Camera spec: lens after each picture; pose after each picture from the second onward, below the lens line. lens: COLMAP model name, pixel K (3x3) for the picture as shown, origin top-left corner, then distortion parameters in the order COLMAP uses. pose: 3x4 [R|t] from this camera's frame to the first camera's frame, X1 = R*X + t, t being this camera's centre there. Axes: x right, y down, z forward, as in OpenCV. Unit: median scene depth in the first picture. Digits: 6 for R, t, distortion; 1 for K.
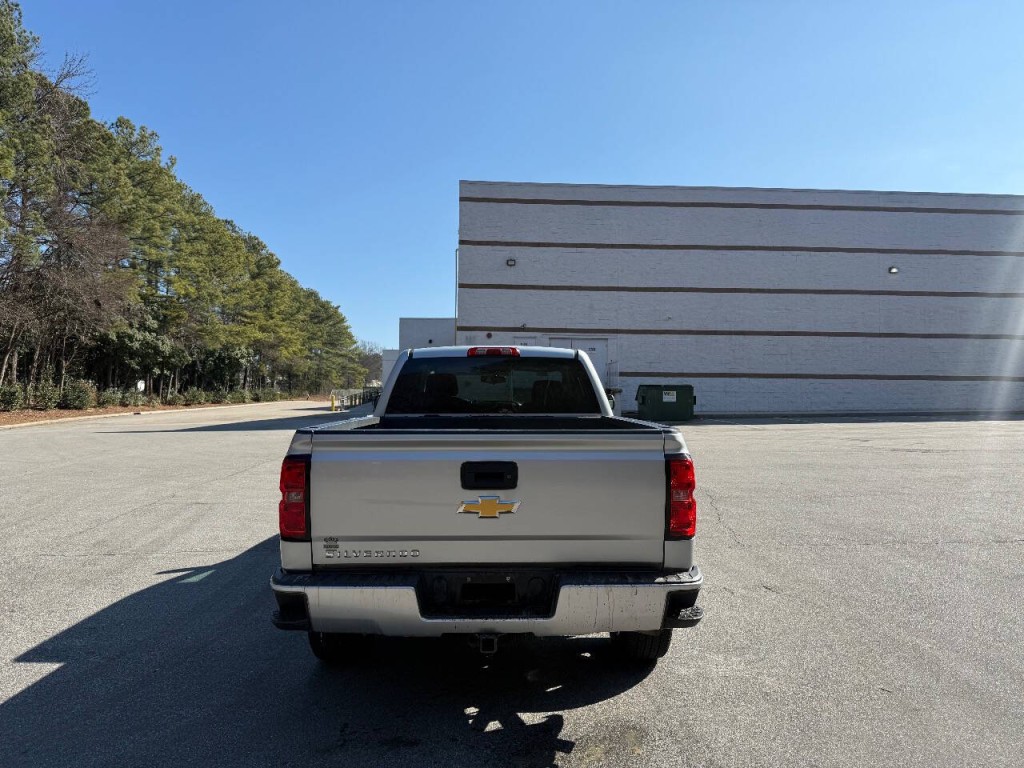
lens RADIAL K [[723.0, 0, 509.5], [0, 723.0, 388.9], [0, 0, 1]] dist [0.072971, -0.099003]
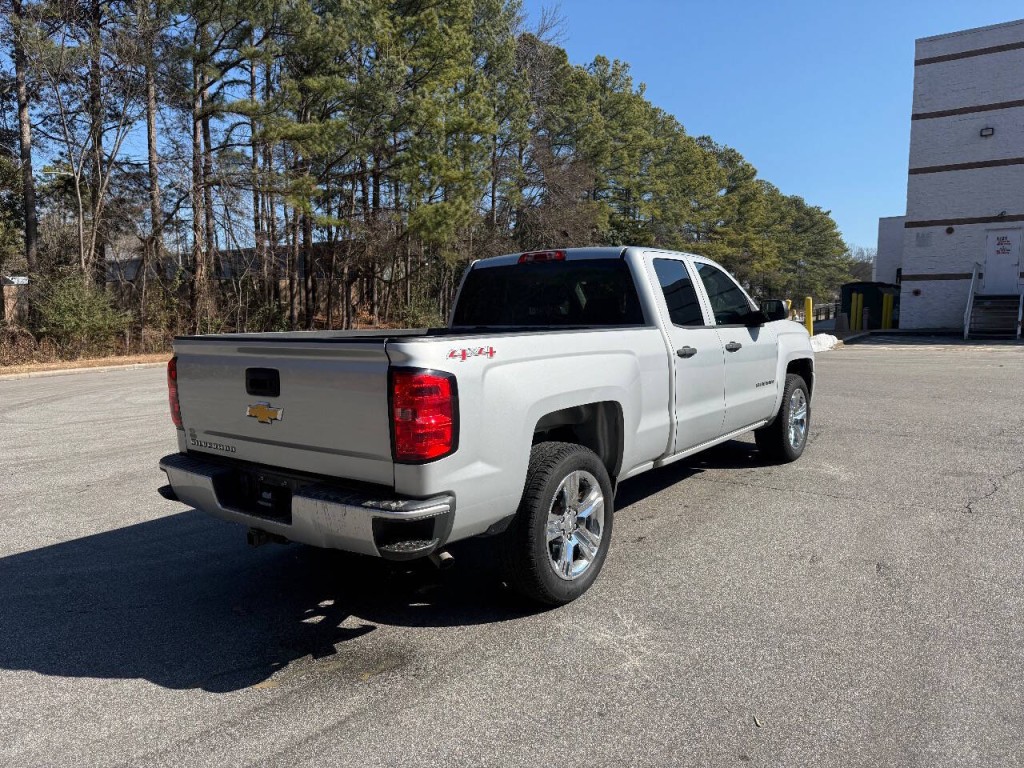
lens RADIAL K [[723.0, 0, 509.5], [0, 723.0, 388.9], [0, 0, 1]] dist [0.072971, -0.099003]
pose [[0.782479, 0.046052, -0.620971, 0.101287], [0.025003, 0.994133, 0.105232, 0.003399], [0.622174, -0.097868, 0.776737, 0.047593]]
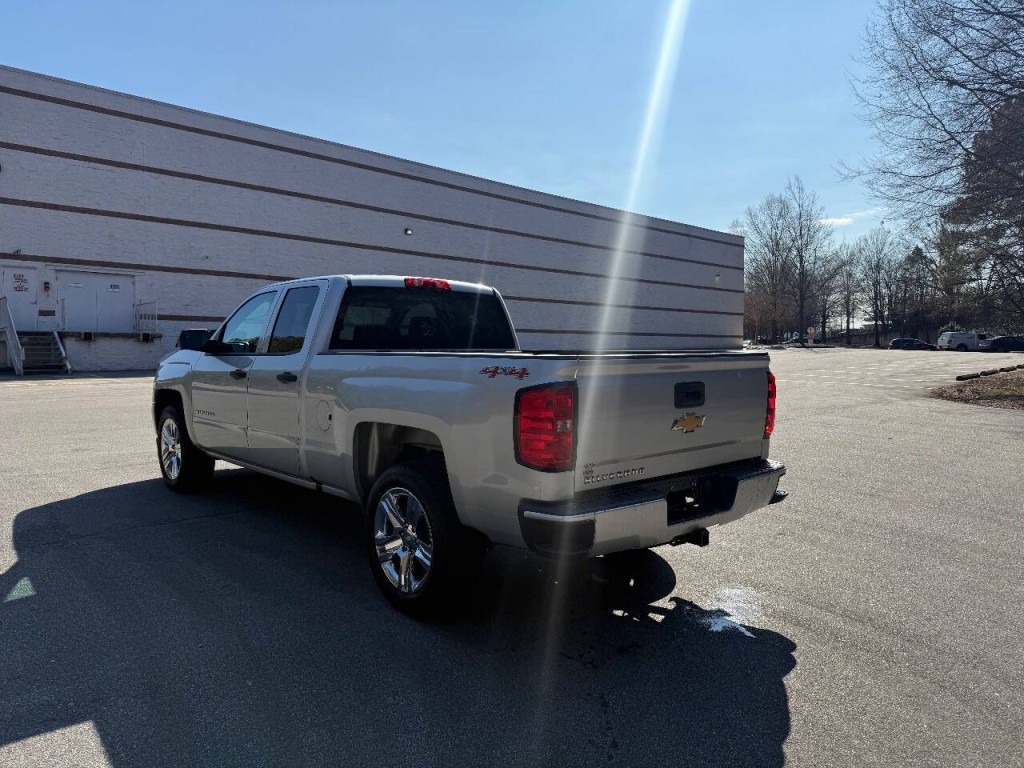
lens RADIAL K [[726.7, 0, 515.2], [0, 726.7, 382.1], [0, 0, 1]] dist [0.077361, -0.095189]
pose [[0.744975, -0.033618, 0.666245, -0.112843], [-0.006454, 0.998319, 0.057591, 0.004210], [-0.667062, -0.047204, 0.743506, 0.038722]]
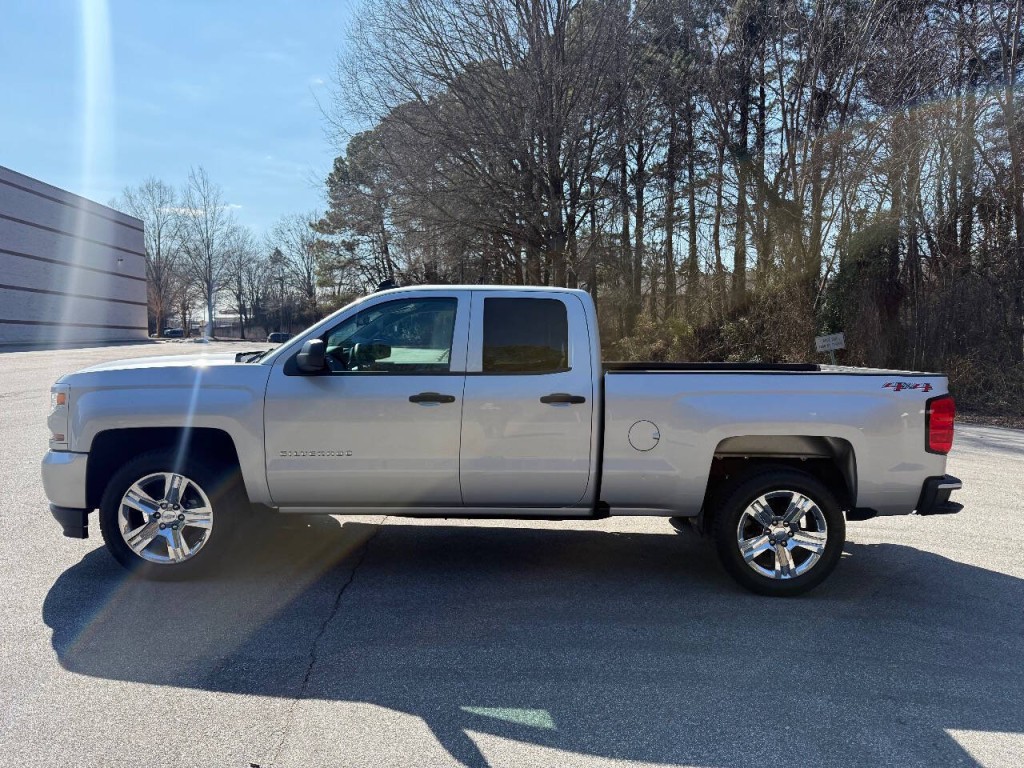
lens RADIAL K [[723.0, 0, 509.5], [0, 723.0, 388.9], [0, 0, 1]] dist [0.072971, -0.099003]
pose [[-0.030908, -0.068414, 0.997178, -0.190460], [-0.019954, 0.997498, 0.067817, 0.000841], [-0.999323, -0.017801, -0.032196, 0.215239]]
